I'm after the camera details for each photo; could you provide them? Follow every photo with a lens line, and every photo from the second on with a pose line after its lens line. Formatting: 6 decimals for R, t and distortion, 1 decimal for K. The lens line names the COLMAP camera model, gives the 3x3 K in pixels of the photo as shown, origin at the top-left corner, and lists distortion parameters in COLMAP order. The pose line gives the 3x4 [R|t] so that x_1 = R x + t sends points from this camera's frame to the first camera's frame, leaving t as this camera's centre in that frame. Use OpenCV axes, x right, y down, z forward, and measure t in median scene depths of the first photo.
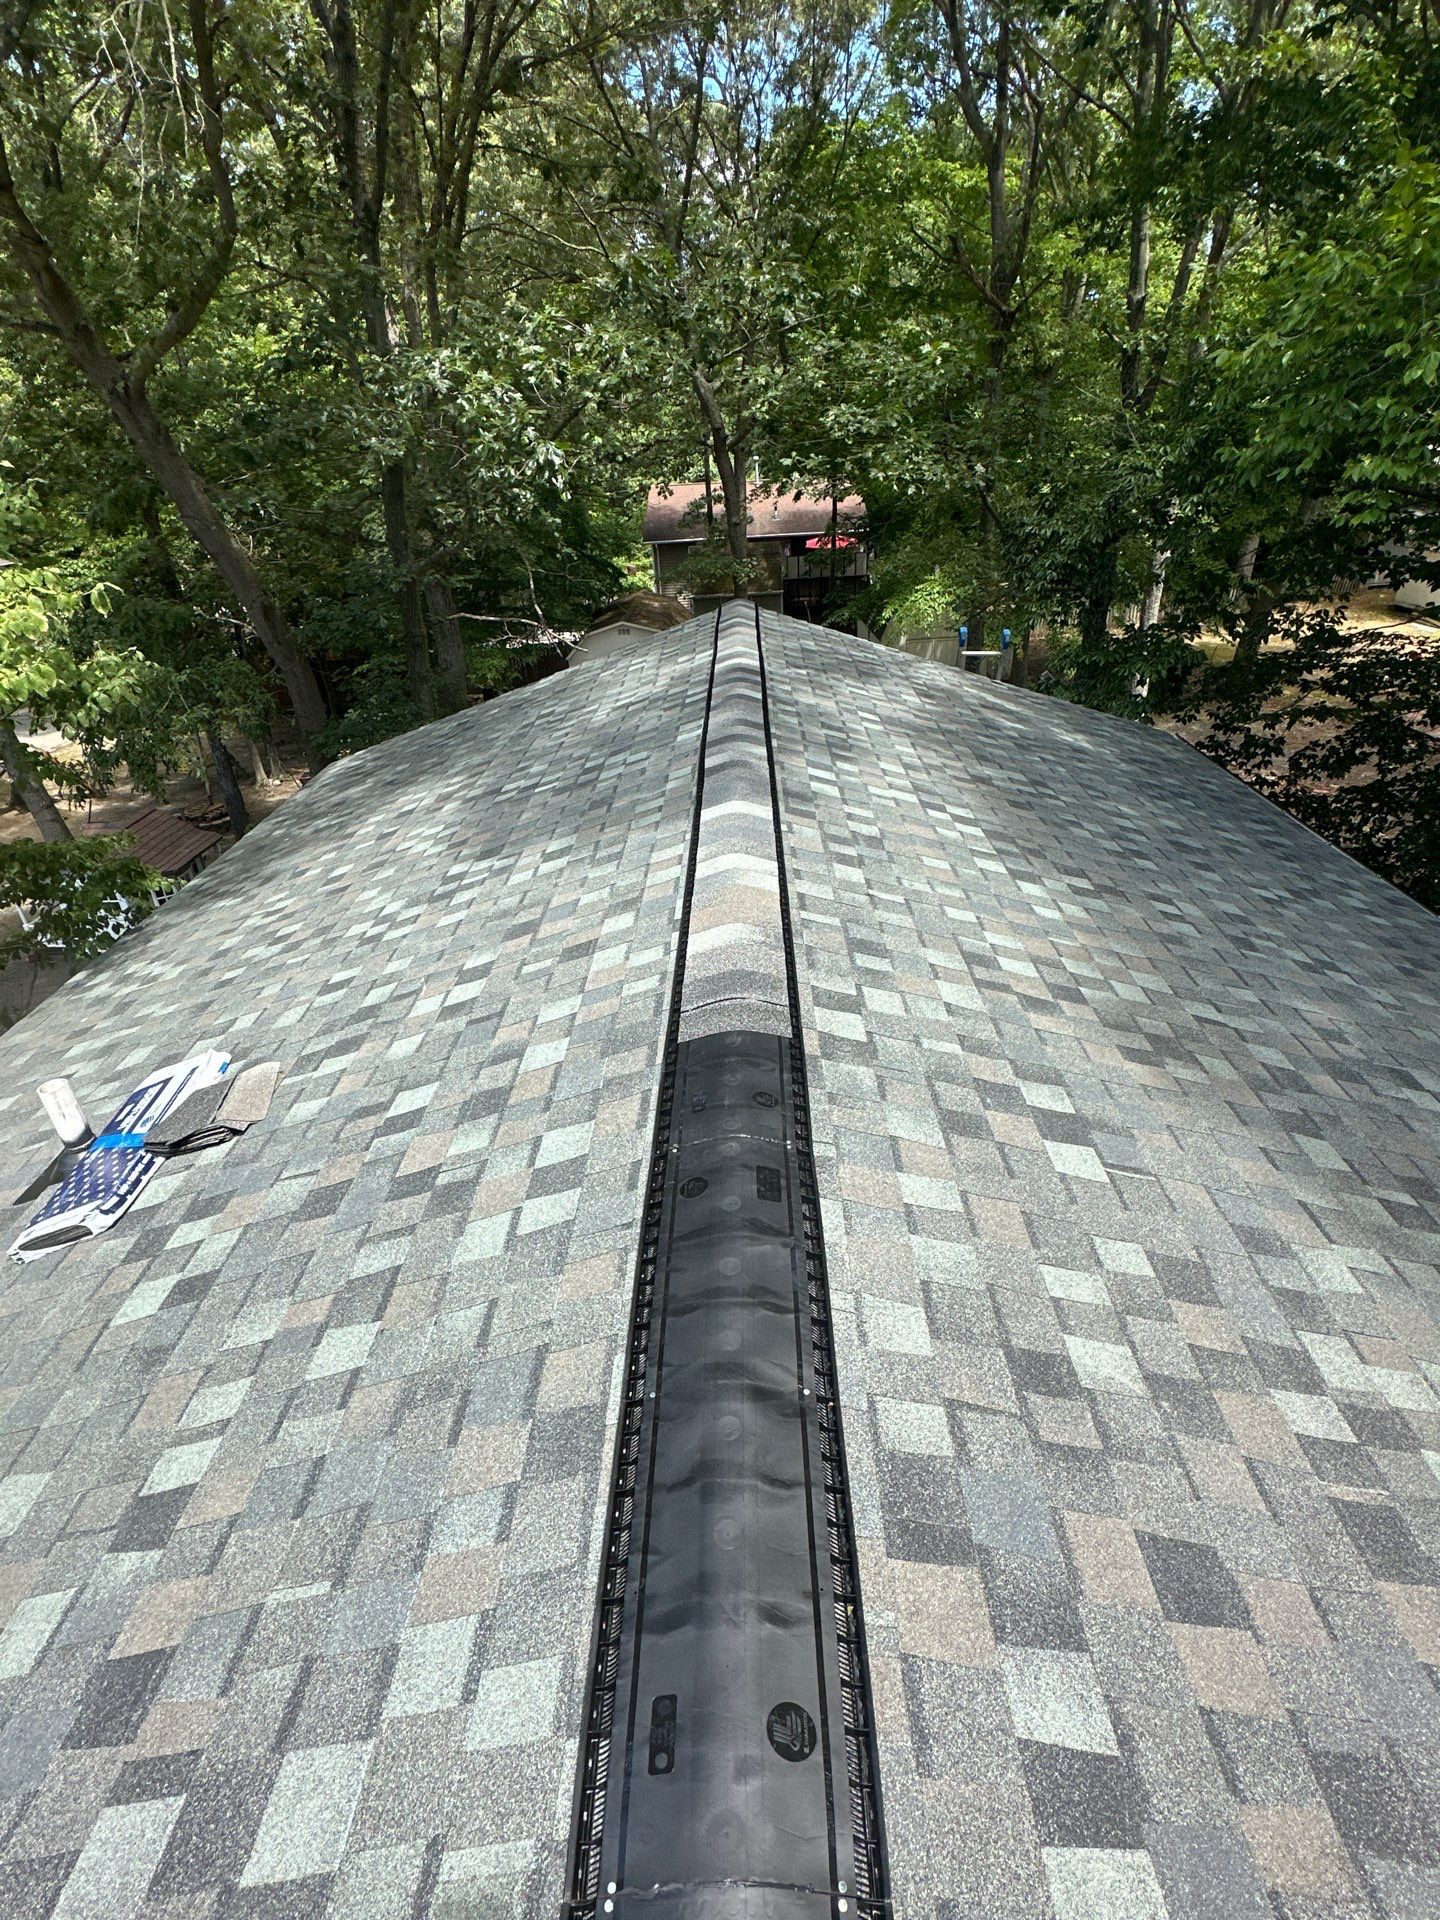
lens RADIAL K [[947.8, 0, 716.0], [0, 947.8, 960.0], [0, 0, 1]] dist [-0.000177, 0.000814]
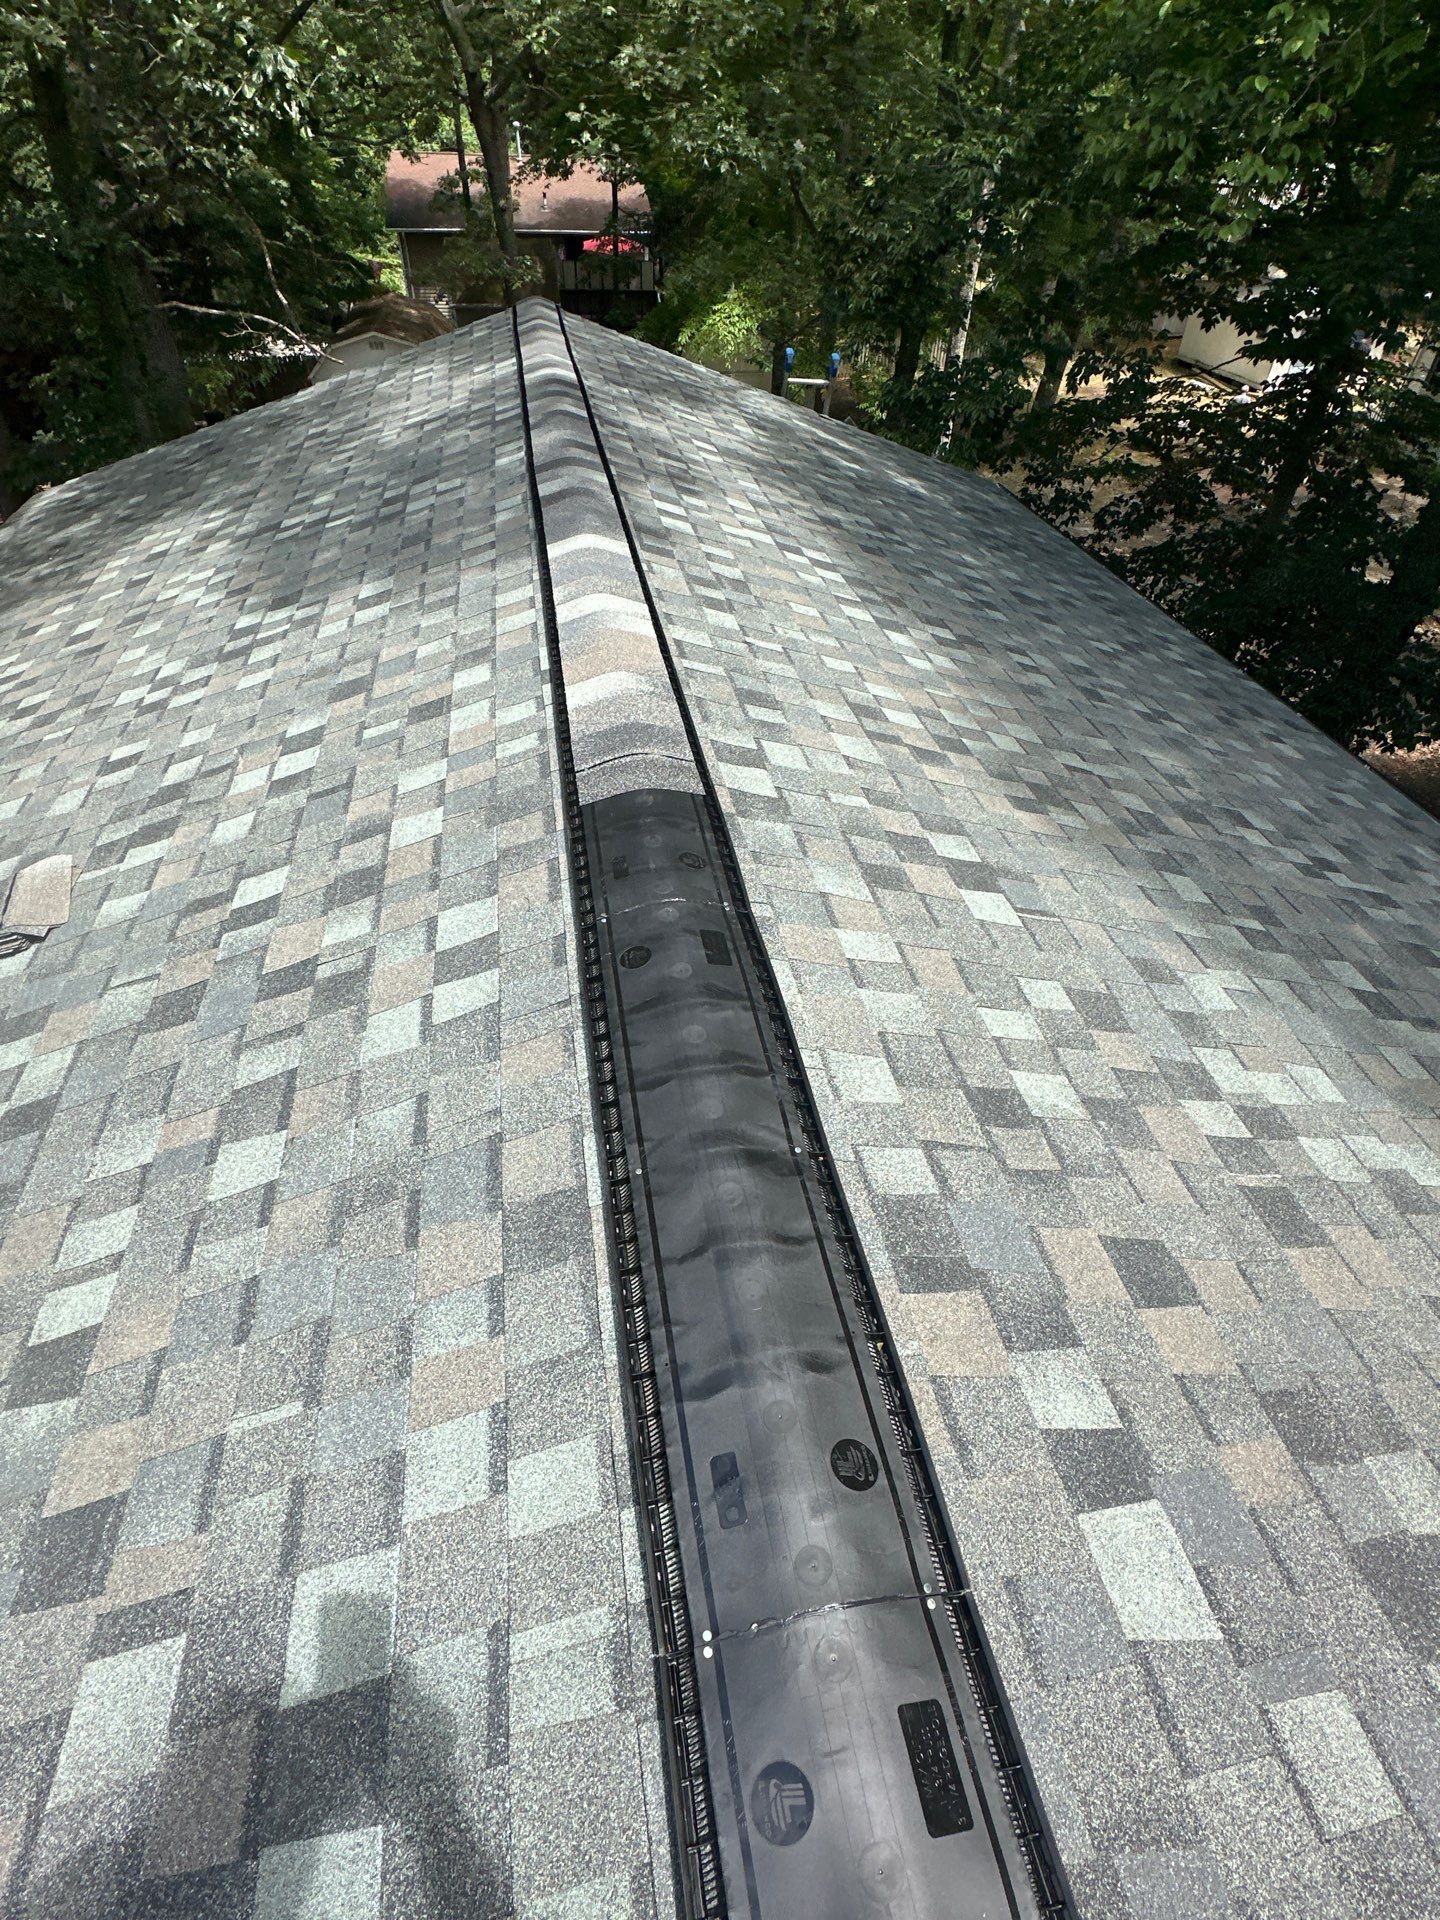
lens RADIAL K [[947.8, 0, 716.0], [0, 947.8, 960.0], [0, 0, 1]] dist [-0.000177, 0.000814]
pose [[0.977758, -0.071798, 0.197063, -0.098235], [0.025118, 0.972904, 0.229841, 0.026051], [-0.208226, -0.219779, 0.953068, 0.084271]]
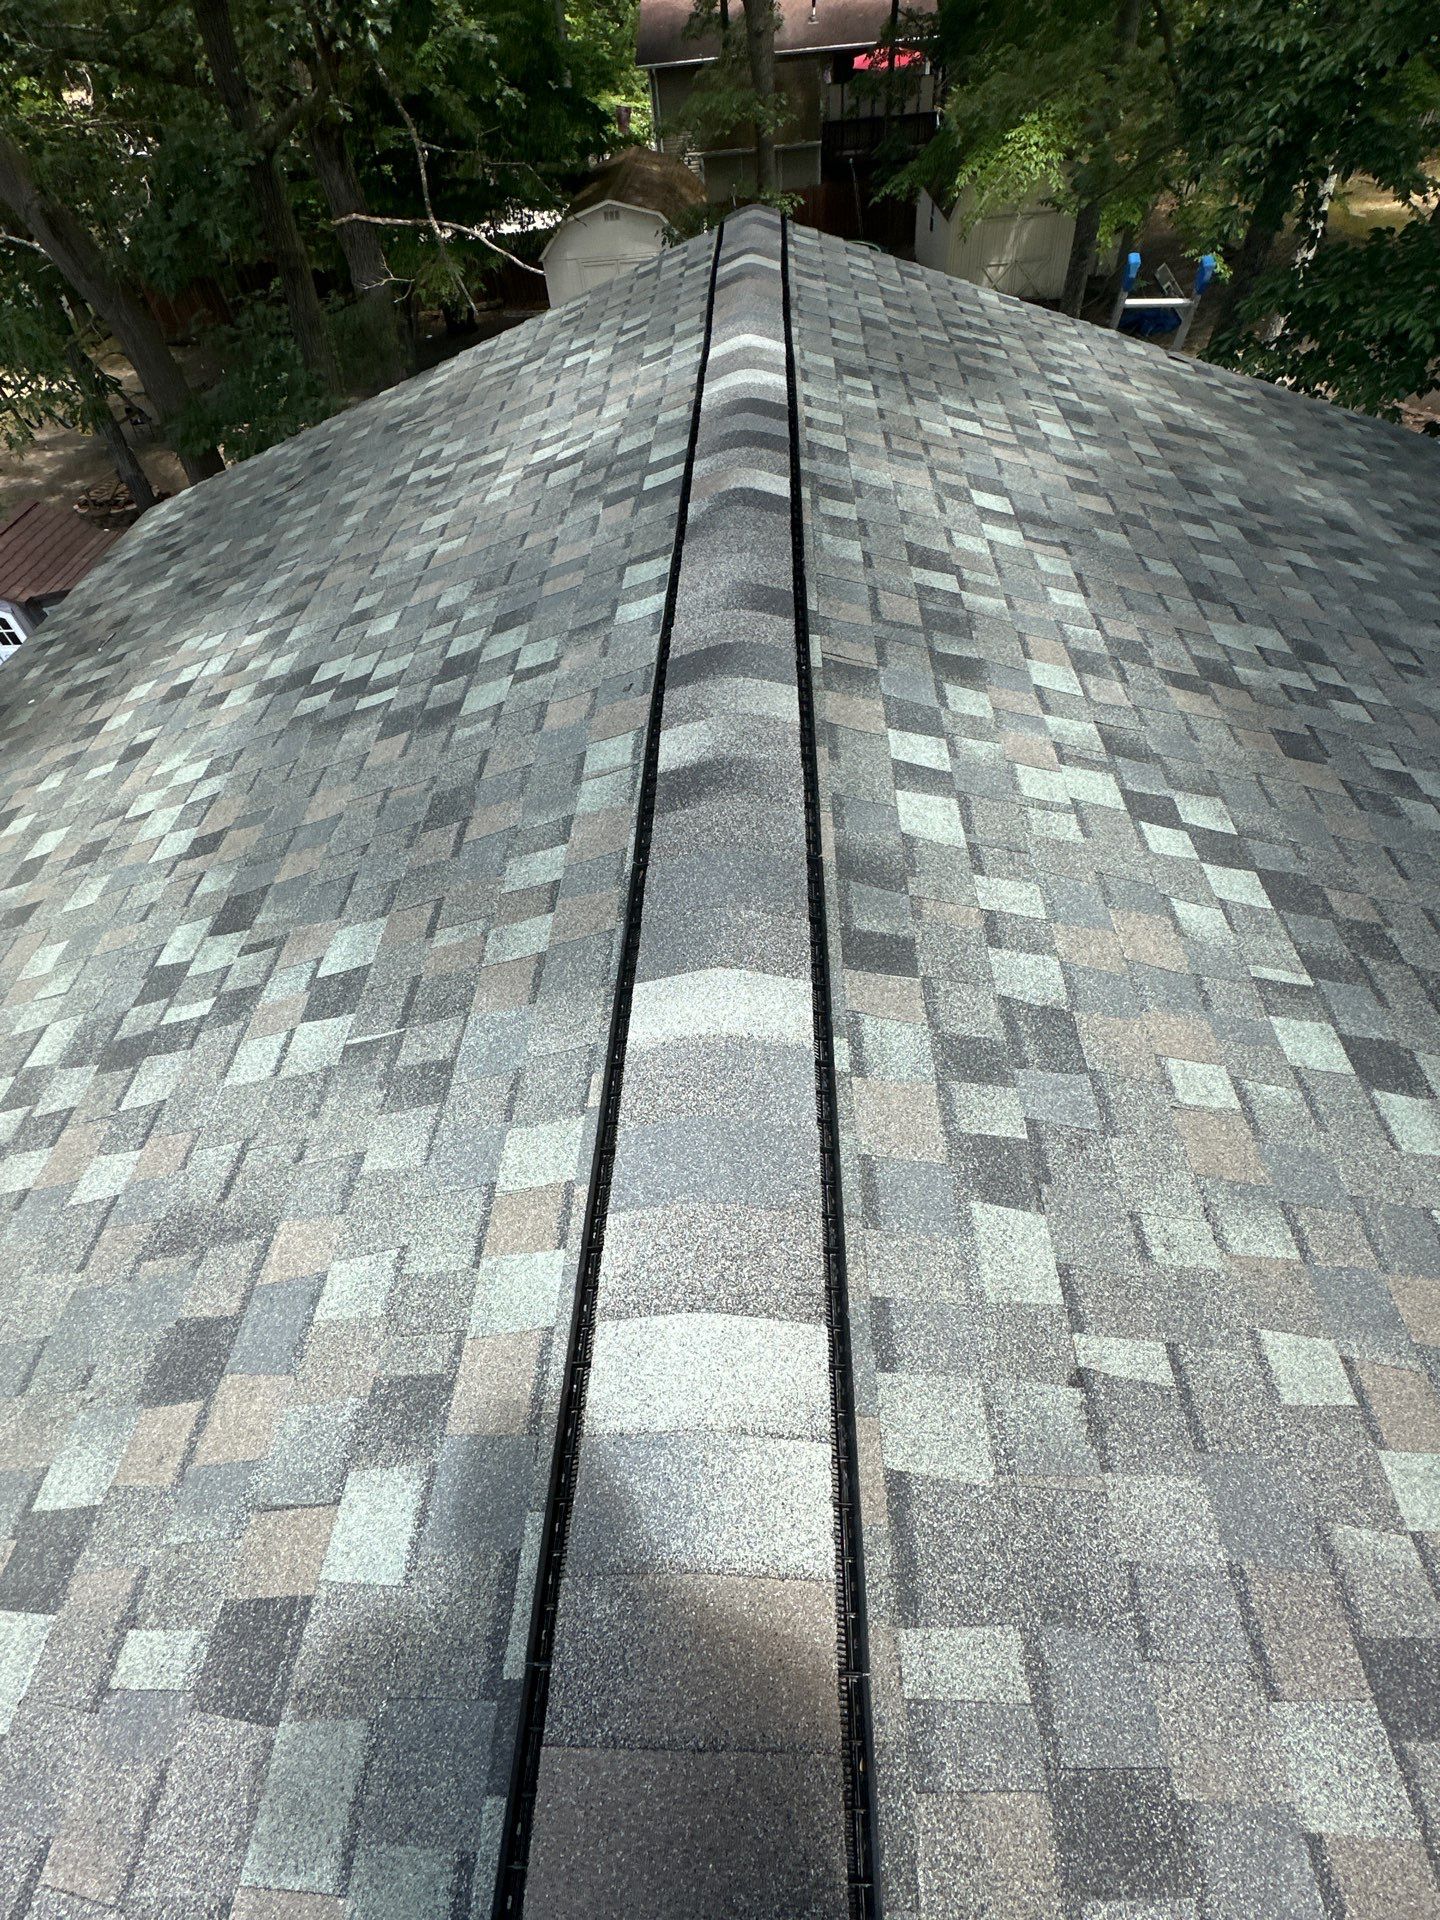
lens RADIAL K [[964.6, 0, 723.2], [0, 964.6, 965.8], [0, 0, 1]] dist [-0.000455, 0.000023]
pose [[0.999772, -0.006839, -0.020253, 0.047188], [0.013186, 0.943020, 0.332474, -0.471034], [0.016825, -0.332665, 0.942895, 0.972712]]
